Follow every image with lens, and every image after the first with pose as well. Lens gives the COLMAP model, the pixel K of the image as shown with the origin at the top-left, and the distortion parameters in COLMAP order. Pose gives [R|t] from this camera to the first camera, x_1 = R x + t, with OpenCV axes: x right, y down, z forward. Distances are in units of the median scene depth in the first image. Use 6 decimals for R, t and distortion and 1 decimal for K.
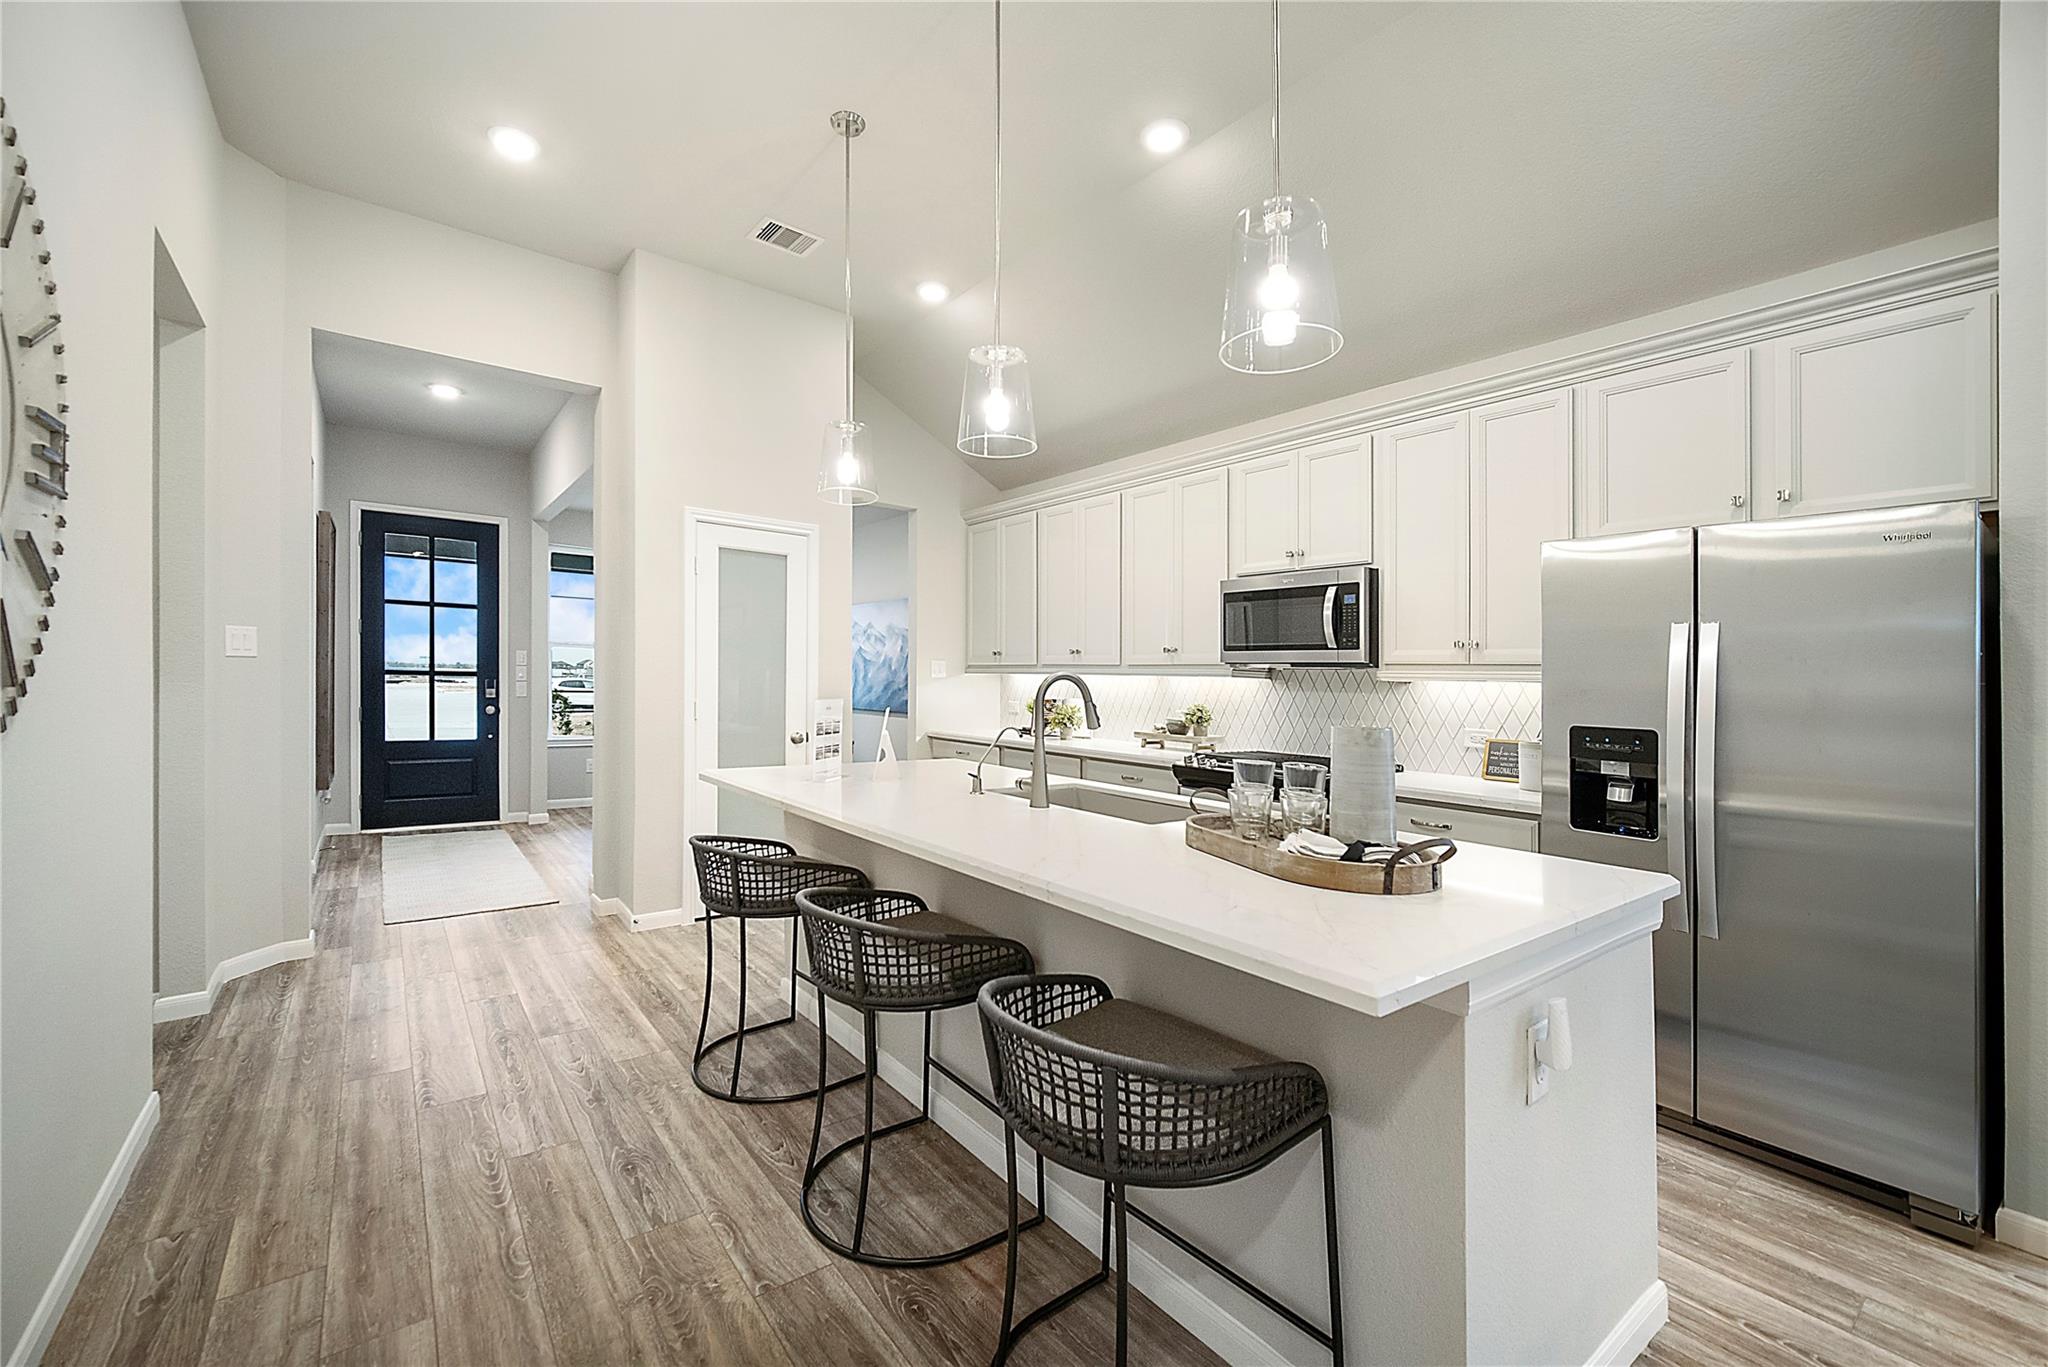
lens RADIAL K [[830.3, 0, 1007.0], [0, 830.3, 687.9], [0, 0, 1]] dist [0.004907, 0.000512]
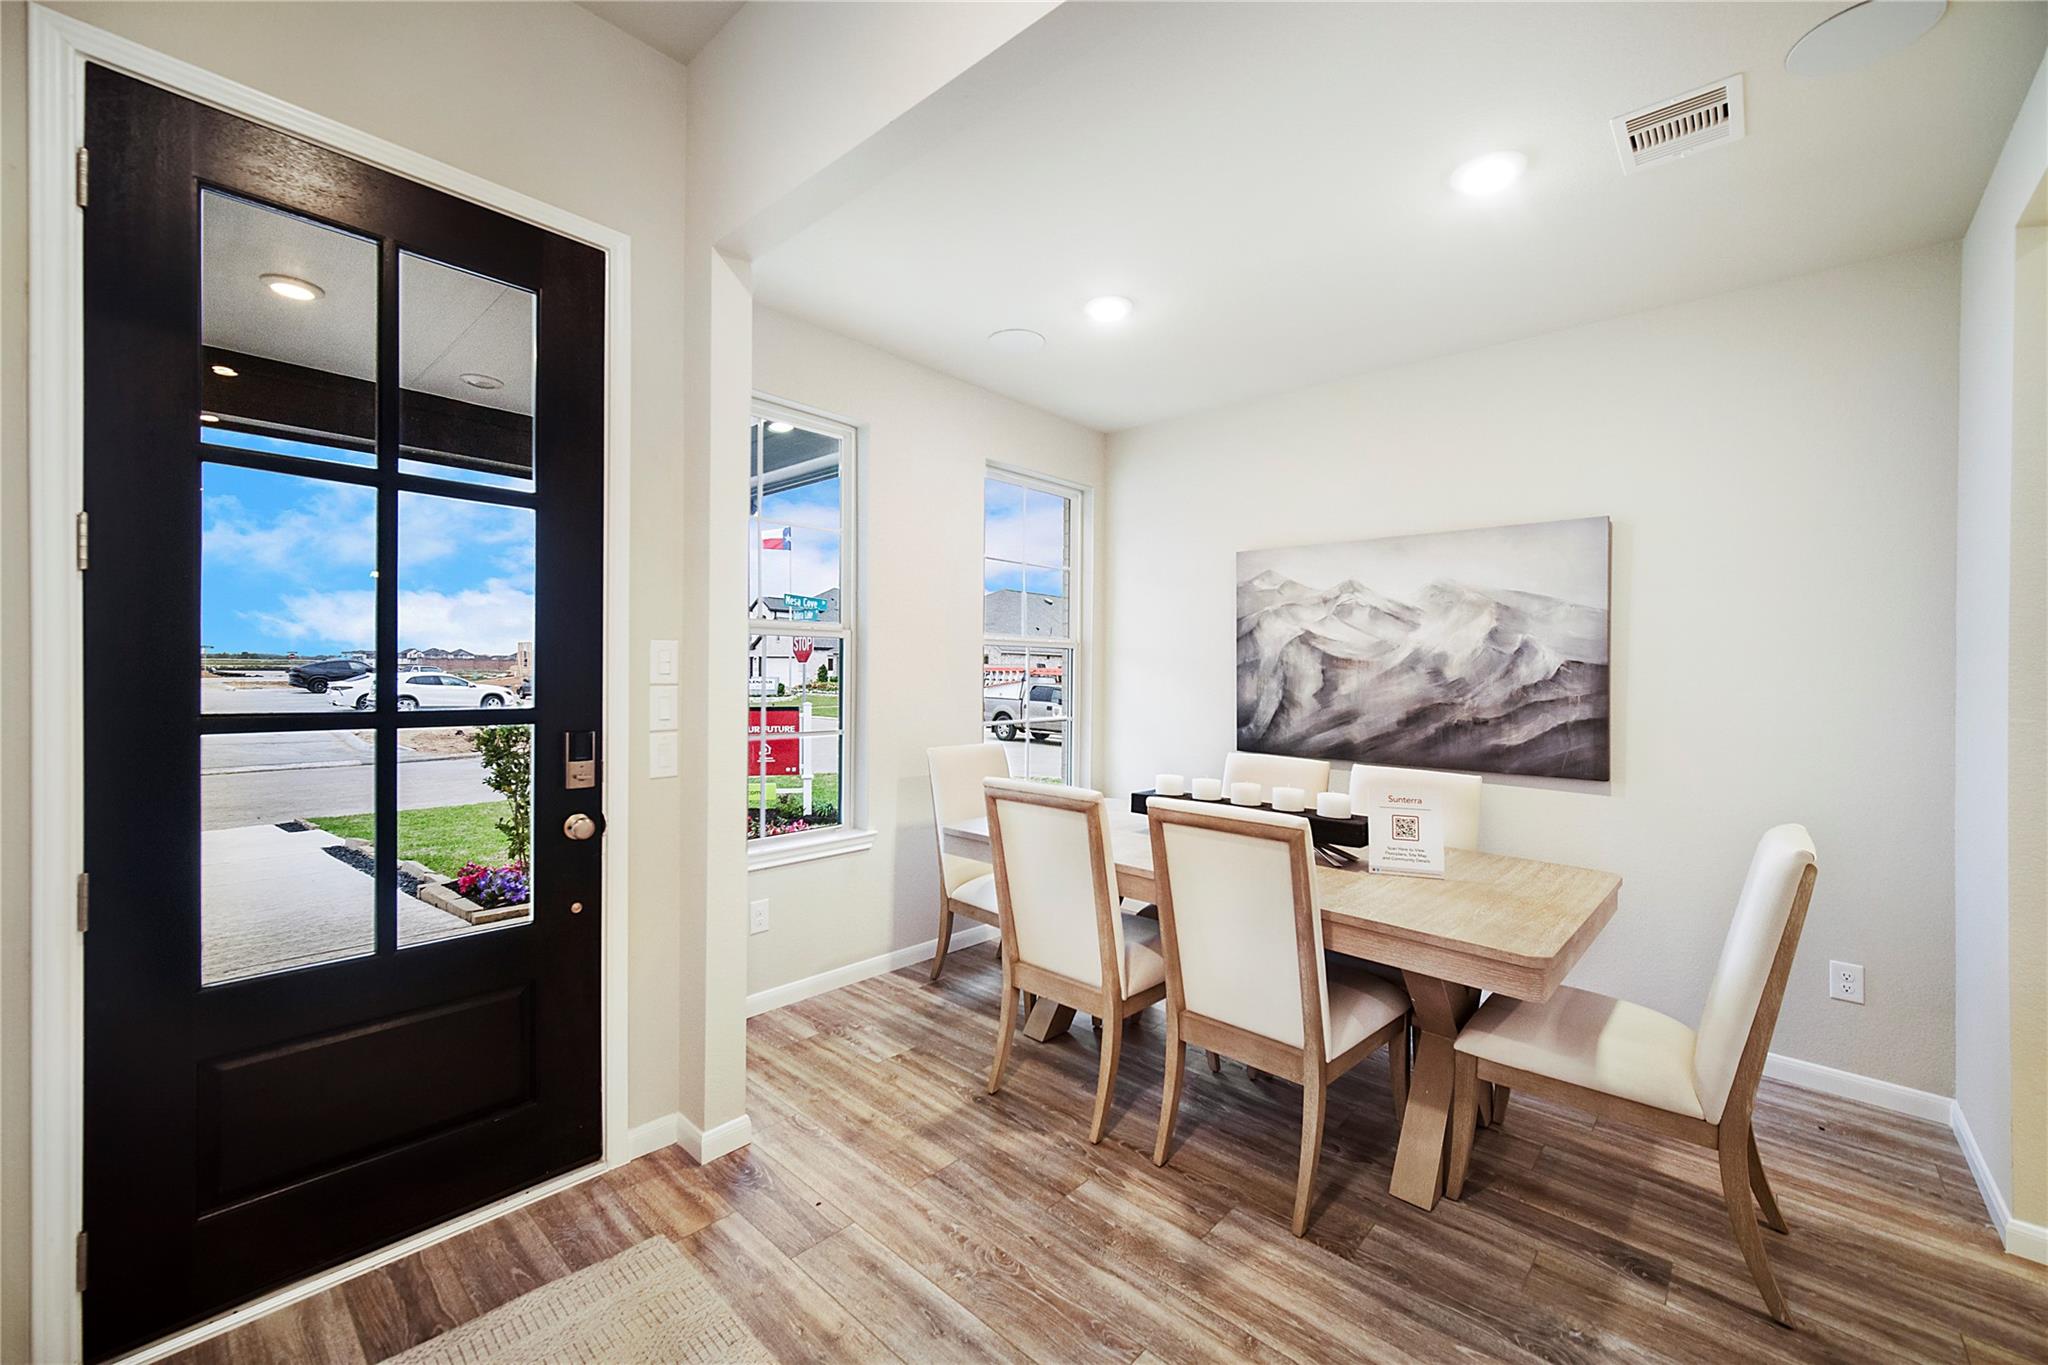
lens RADIAL K [[830.3, 0, 1040.4], [0, 830.3, 668.7], [0, 0, 1]] dist [0.004907, 0.000512]
pose [[0.980525, -0.008472, 0.196211, -0.507984], [0.009377, 0.999949, -0.003683, -0.031669], [-0.196170, 0.005451, 0.980555, 0.650174]]
